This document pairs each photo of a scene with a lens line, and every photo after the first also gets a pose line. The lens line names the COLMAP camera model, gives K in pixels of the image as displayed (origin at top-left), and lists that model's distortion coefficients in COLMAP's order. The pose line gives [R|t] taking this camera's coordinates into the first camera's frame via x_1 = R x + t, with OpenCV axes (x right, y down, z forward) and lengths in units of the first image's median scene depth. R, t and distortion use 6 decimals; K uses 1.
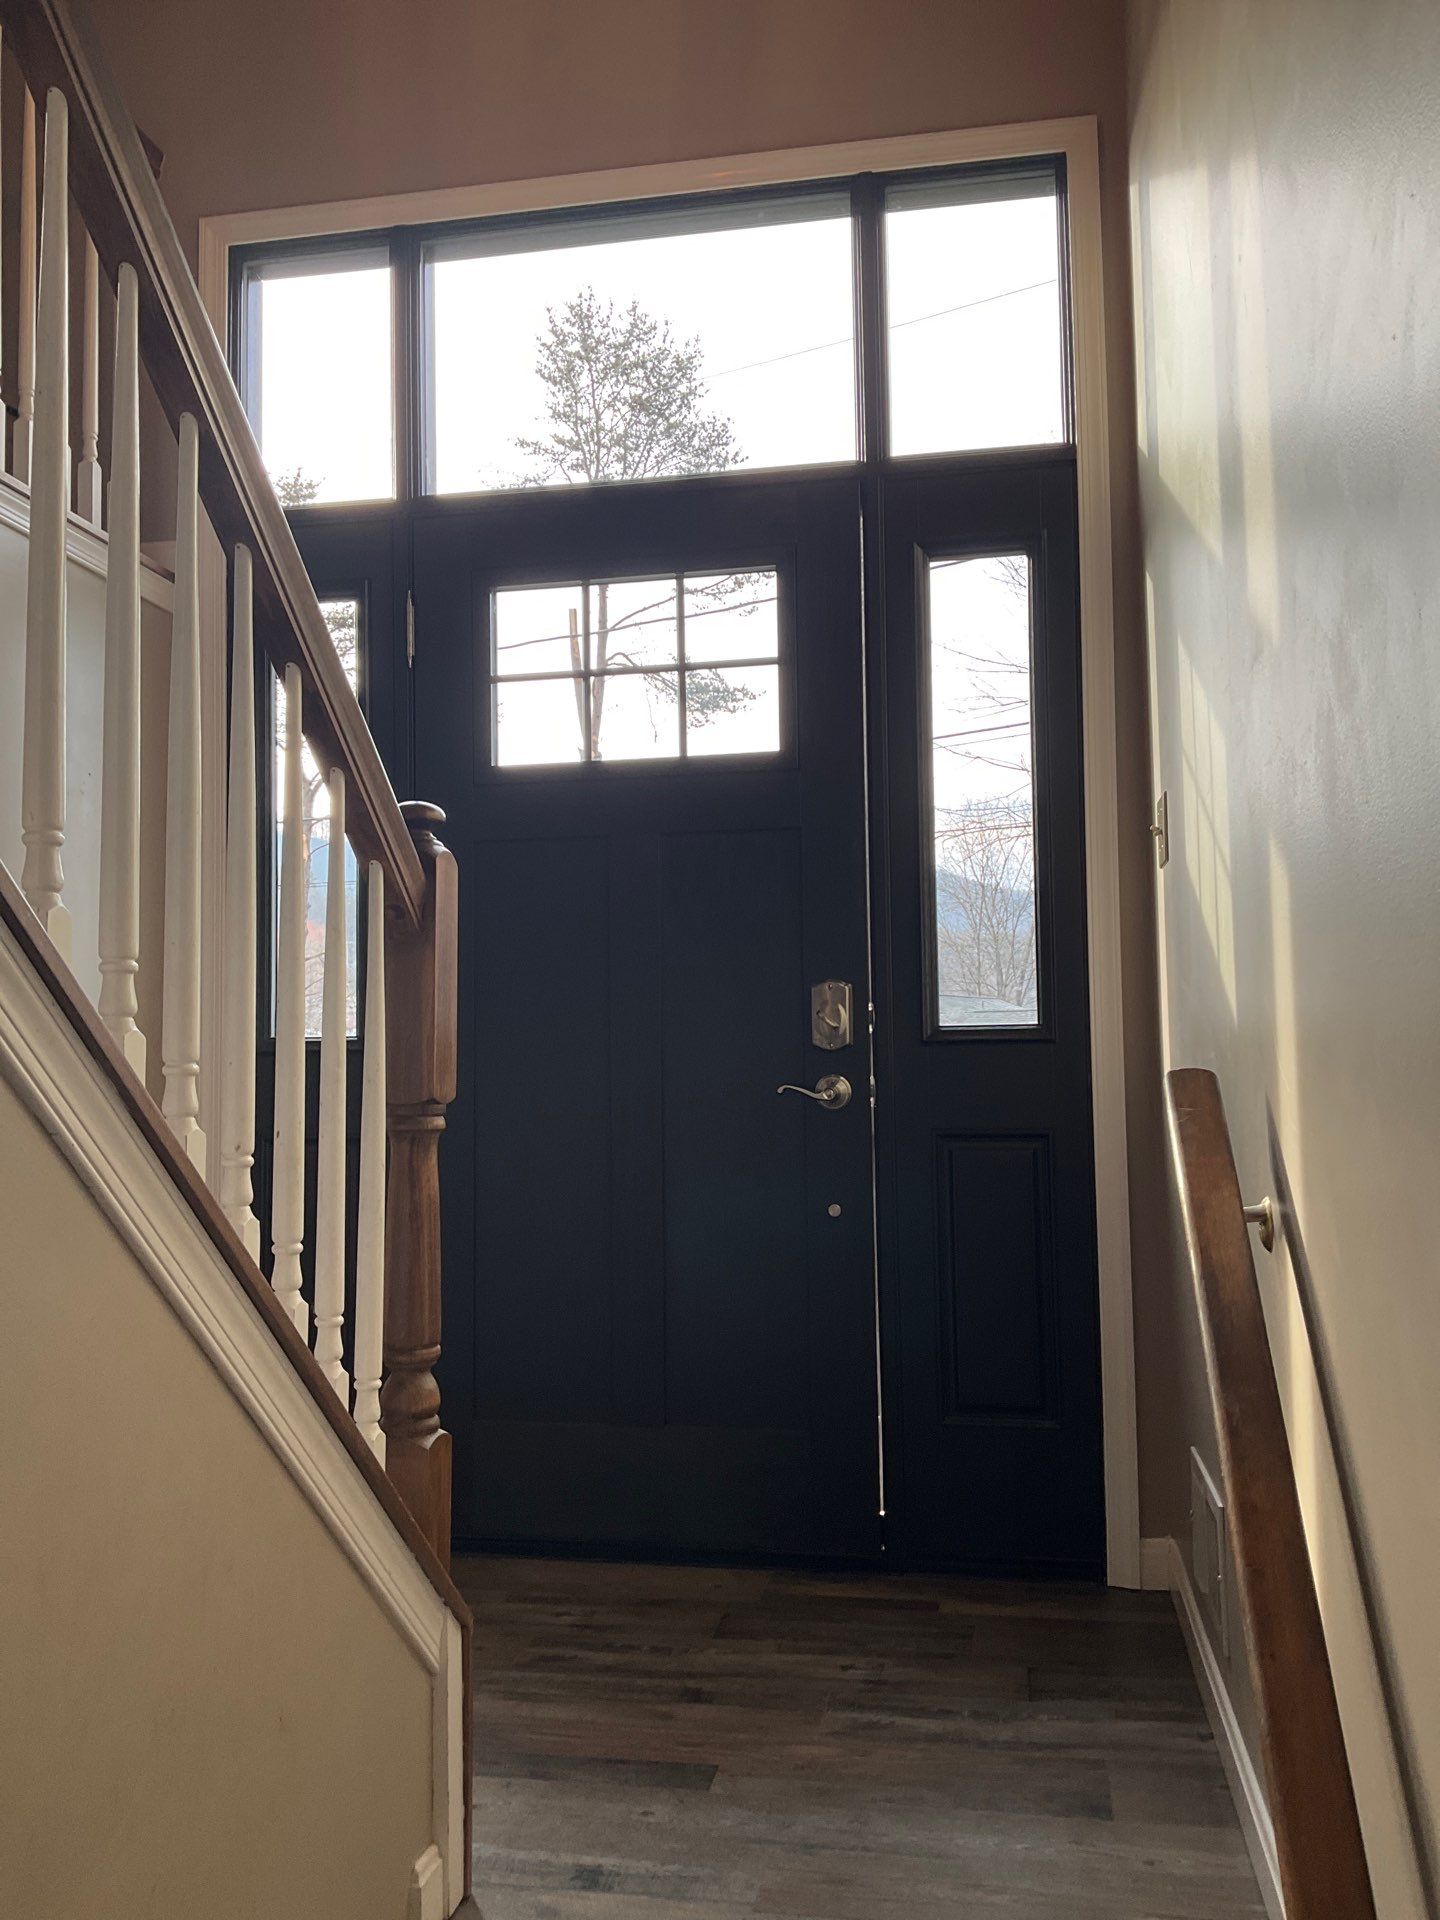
lens RADIAL K [[1461.5, 0, 712.2], [0, 1461.5, 947.2], [0, 0, 1]] dist [0.005919, -0.007695]
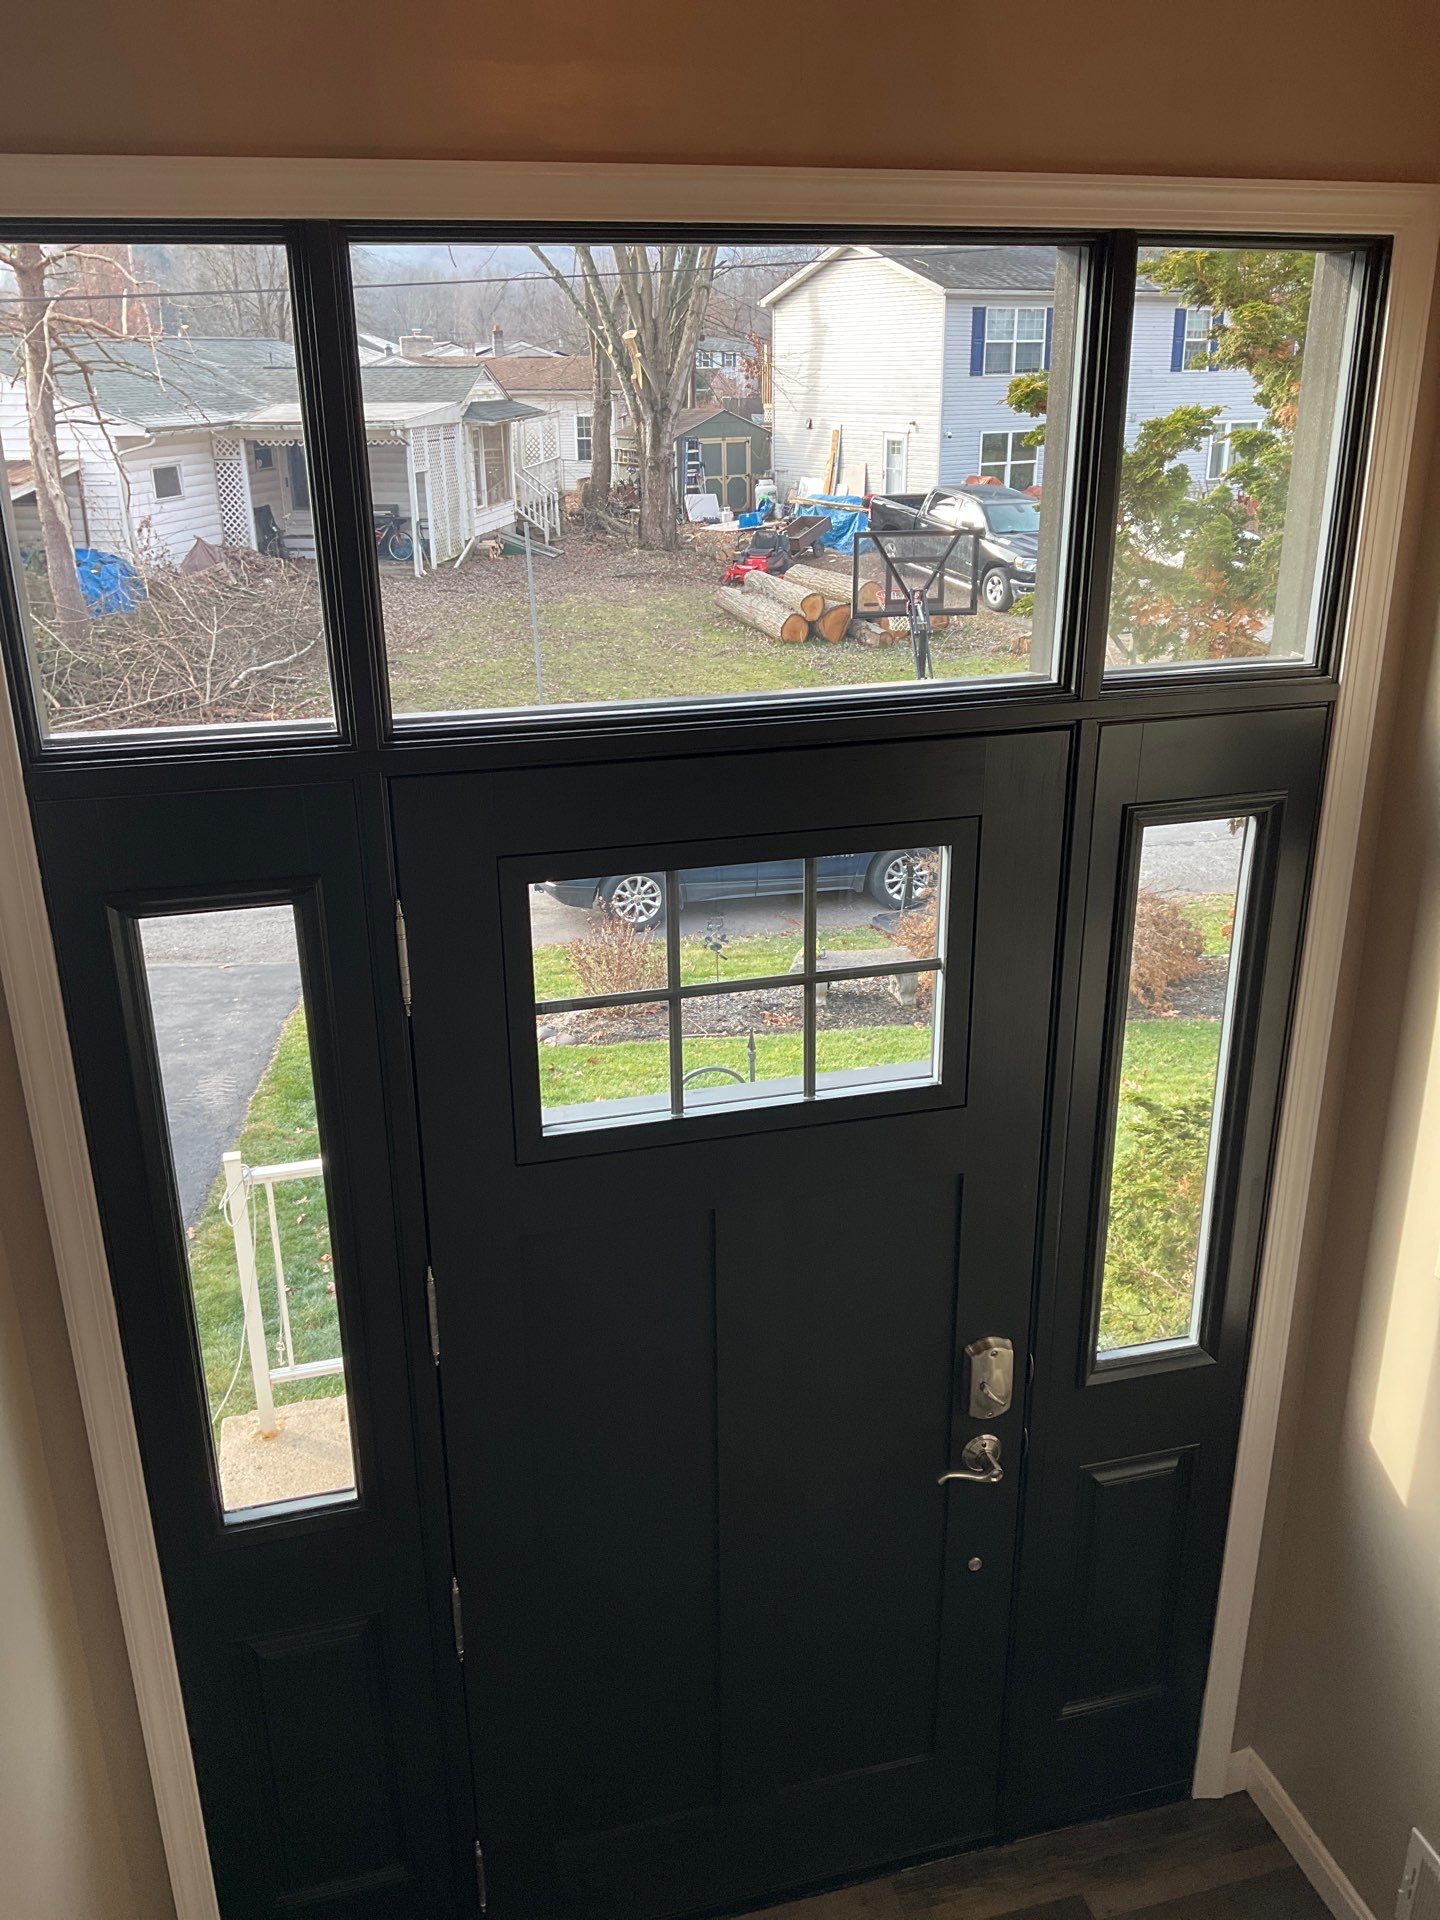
lens RADIAL K [[1461.5, 0, 712.2], [0, 1461.5, 947.2], [0, 0, 1]] dist [0.005919, -0.007695]
pose [[0.910572, -0.137103, 0.389950, -0.337323], [-0.018120, 0.929242, 0.369027, -0.467313], [-0.412953, -0.343092, 0.843657, 0.439253]]
